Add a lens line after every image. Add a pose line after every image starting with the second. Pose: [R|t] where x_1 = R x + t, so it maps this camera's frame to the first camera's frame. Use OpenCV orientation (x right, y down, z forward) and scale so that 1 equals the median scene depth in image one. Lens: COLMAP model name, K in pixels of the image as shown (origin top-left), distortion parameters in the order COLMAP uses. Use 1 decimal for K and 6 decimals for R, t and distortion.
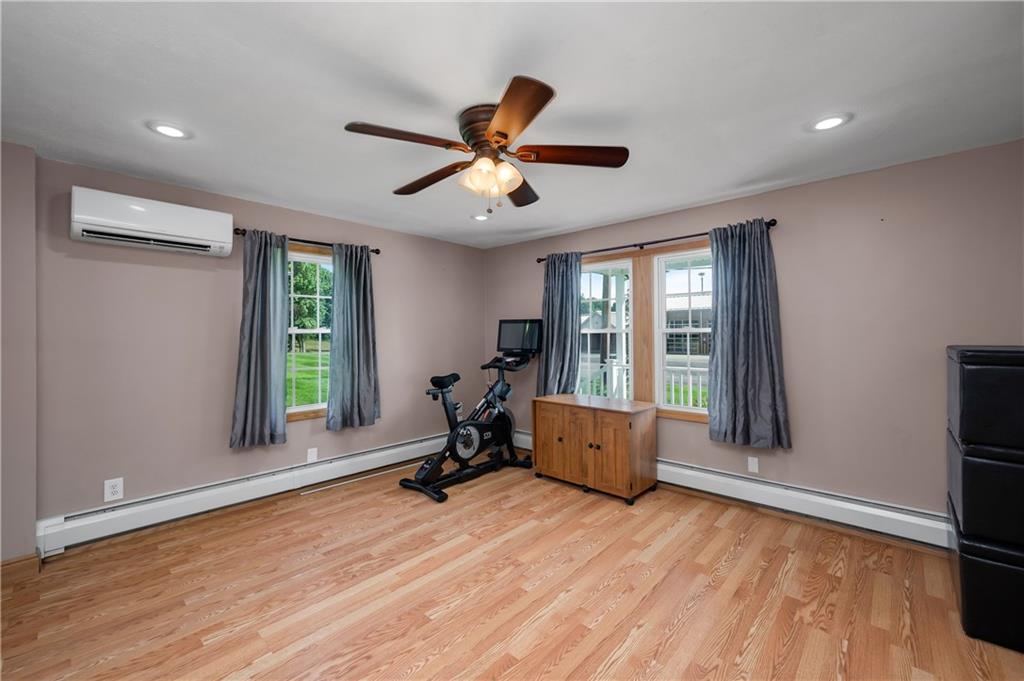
lens RADIAL K [[419.1, 0, 509.9], [0, 419.1, 330.9], [0, 0, 1]] dist [0.002775, 0.000322]
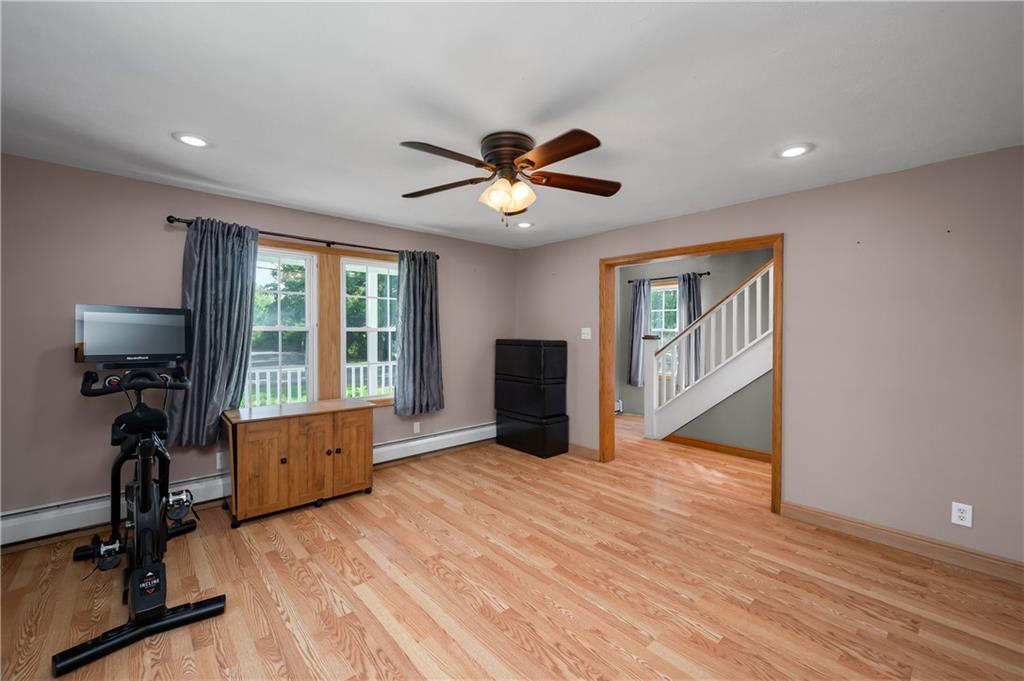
lens RADIAL K [[419.1, 0, 509.6], [0, 419.1, 338.7], [0, 0, 1]] dist [0.002775, 0.000322]
pose [[0.093609, -0.012640, 0.995529, -0.800686], [-0.014469, 0.999797, 0.014055, 0.002921], [-0.995504, -0.015720, 0.093407, 0.601432]]
